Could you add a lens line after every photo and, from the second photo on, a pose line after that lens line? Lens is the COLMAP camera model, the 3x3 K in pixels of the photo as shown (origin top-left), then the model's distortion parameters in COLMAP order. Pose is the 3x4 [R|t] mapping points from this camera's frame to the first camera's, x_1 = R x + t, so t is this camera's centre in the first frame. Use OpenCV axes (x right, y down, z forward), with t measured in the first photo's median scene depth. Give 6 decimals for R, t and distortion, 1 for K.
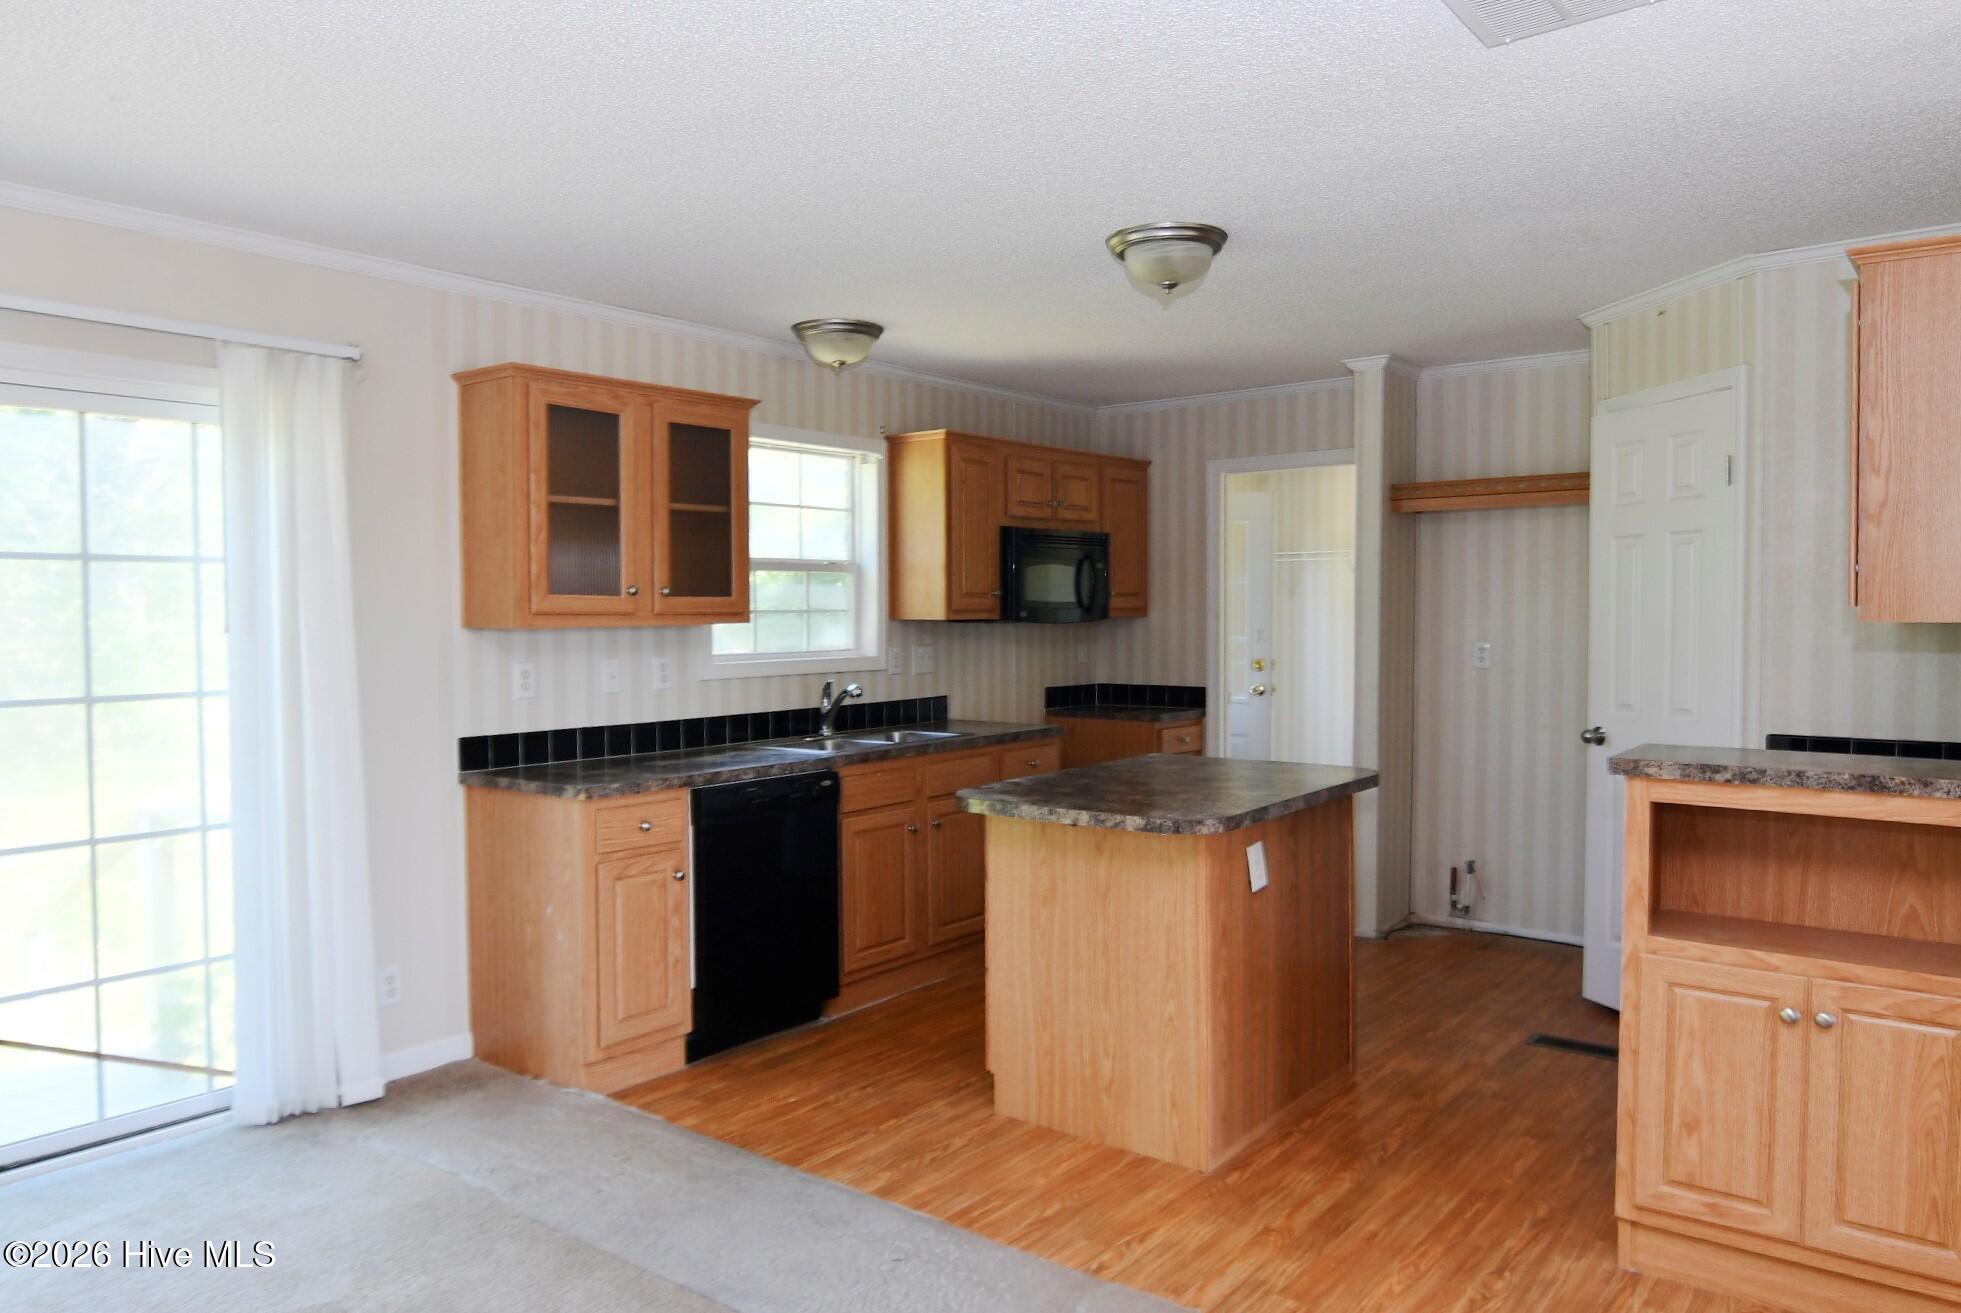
lens RADIAL K [[1334.4, 0, 980.5], [0, 1334.4, 656.5], [0, 0, 1]] dist [-0.004026, -0.008142]
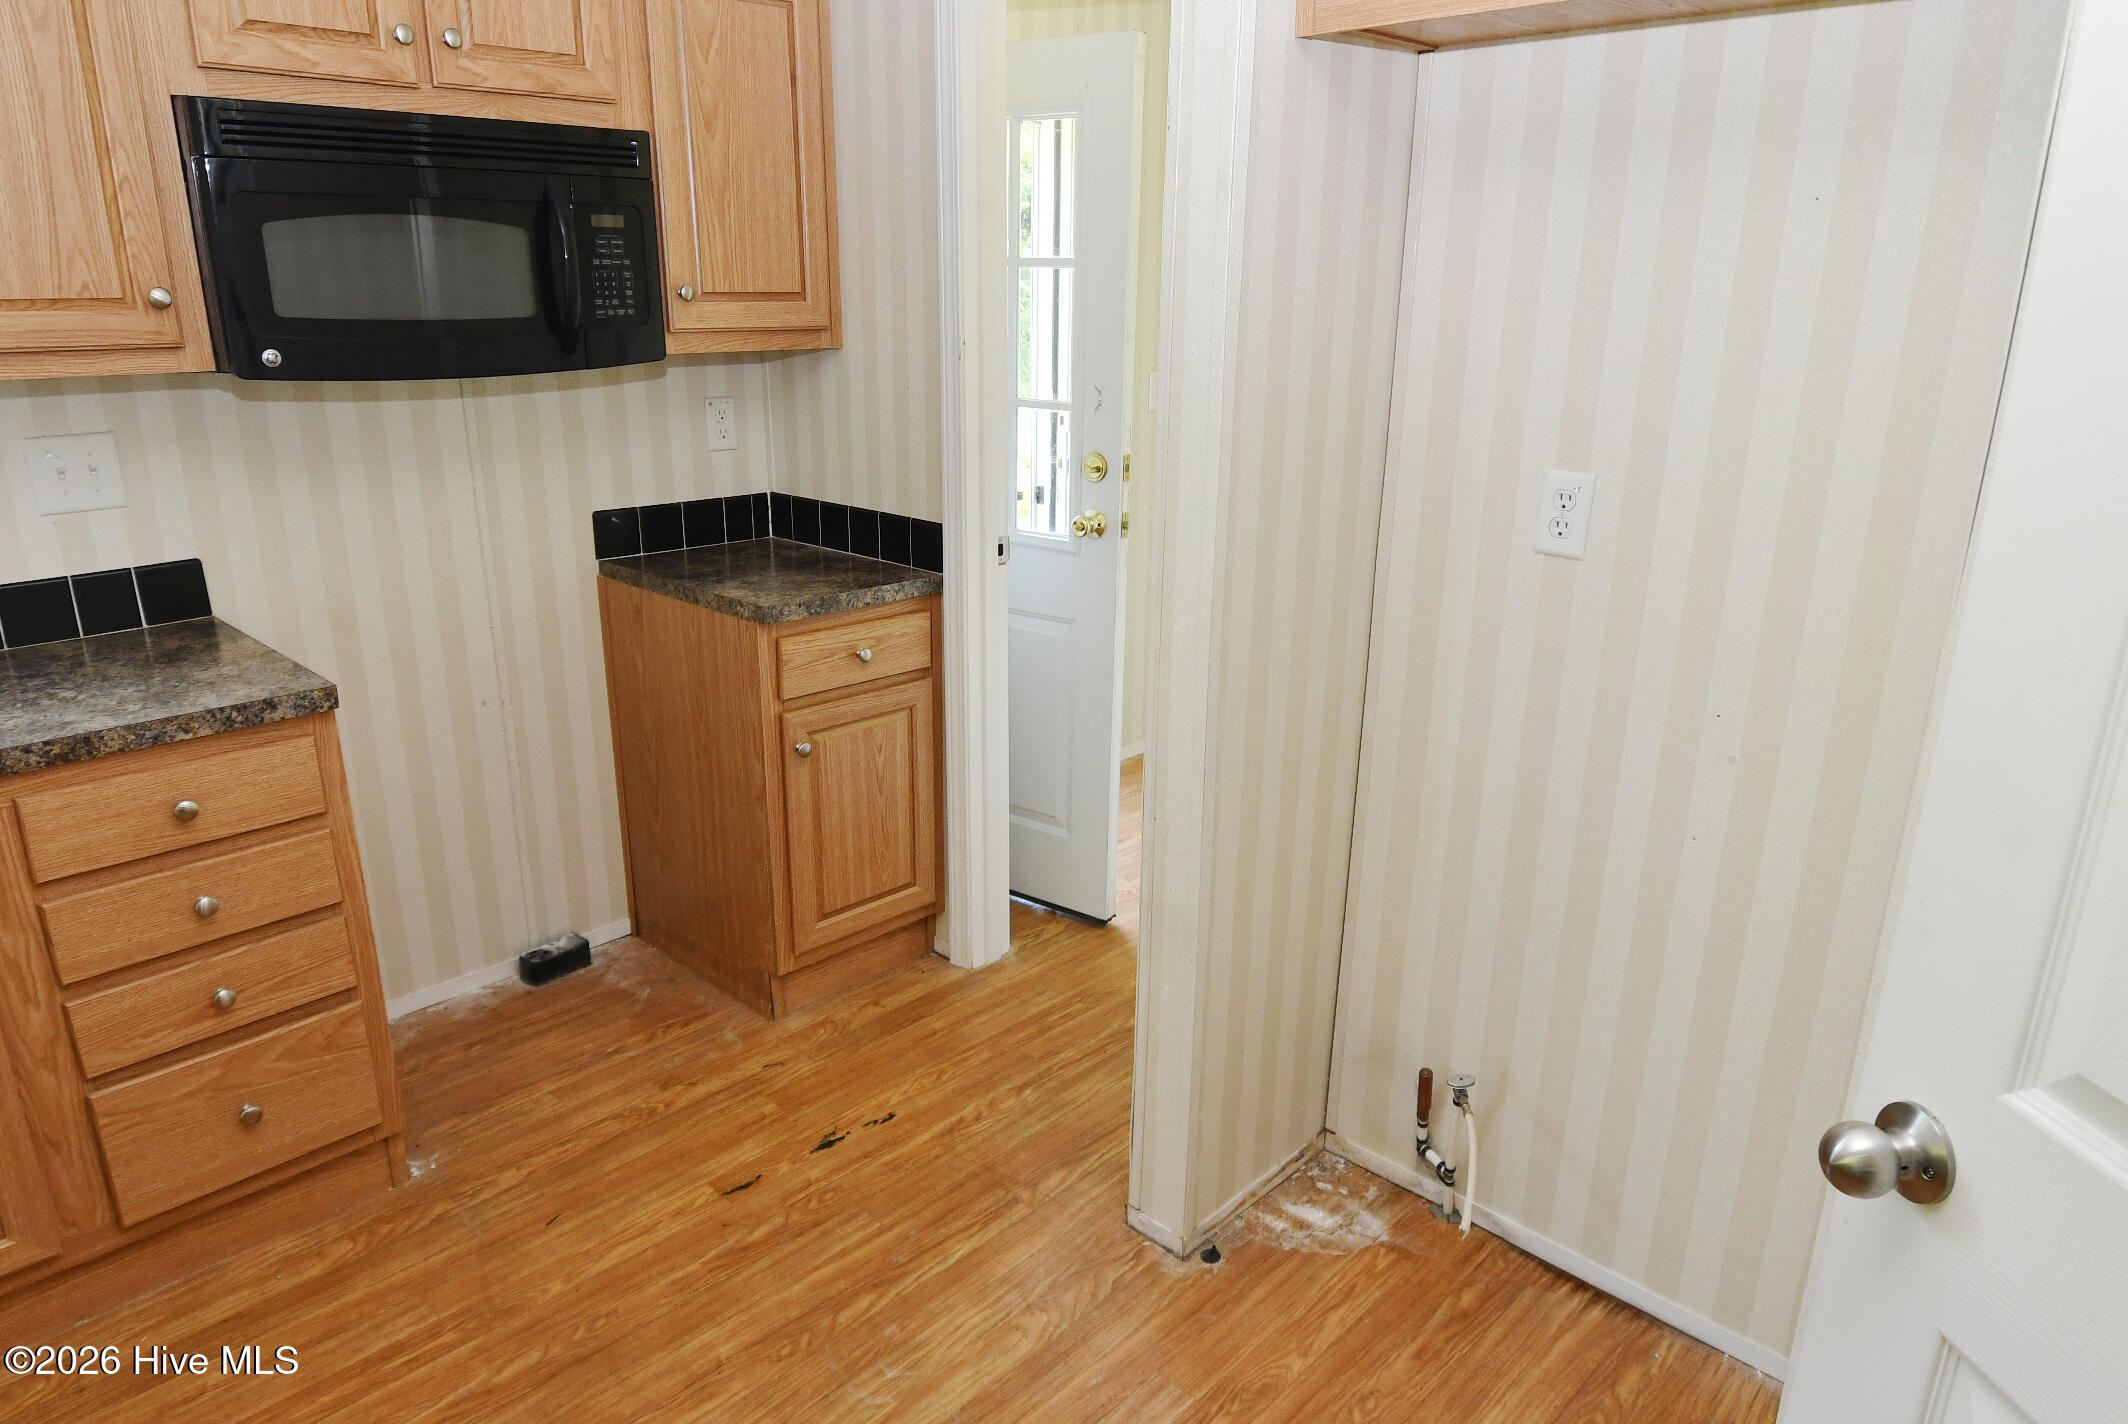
lens RADIAL K [[1329.8, 0, 1096.6], [0, 1329.8, 705.4], [0, 0, 1]] dist [-0.003336, -0.002002]
pose [[0.994999, 0.038017, -0.092367, 0.371286], [-0.012040, 0.963641, 0.266929, -0.050814], [0.099156, -0.264482, 0.959280, 0.833145]]
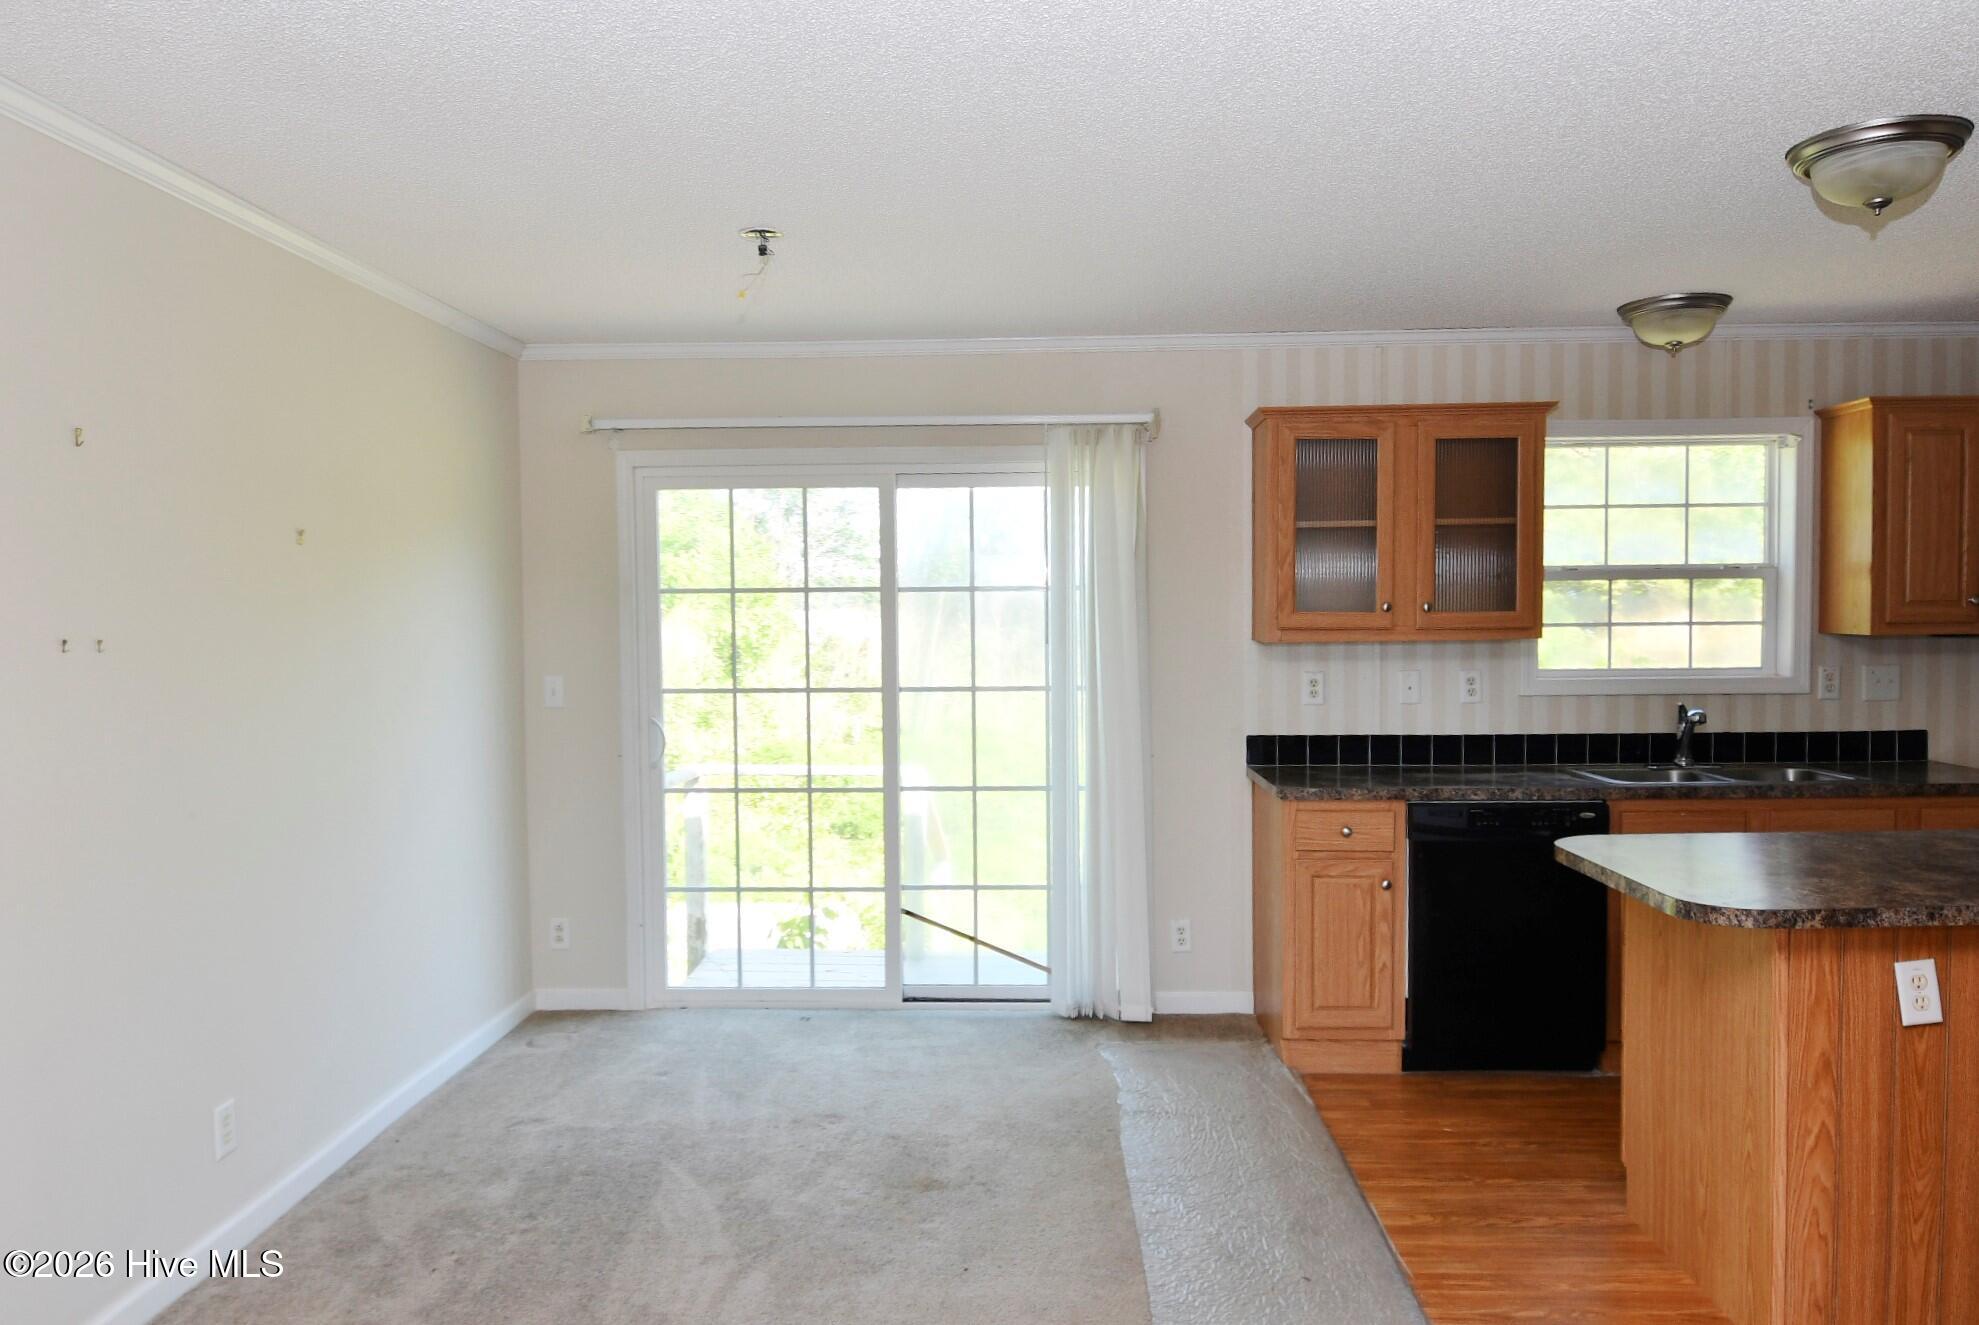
lens RADIAL K [[1346.6, 0, 989.5], [0, 1346.6, 662.5], [0, 0, 1]] dist [-0.004026, -0.008142]
pose [[0.587029, 0.031358, -0.808958, 0.378772], [-0.021949, 0.999499, 0.022817, -0.021496], [0.809268, 0.004362, 0.587423, 0.123391]]
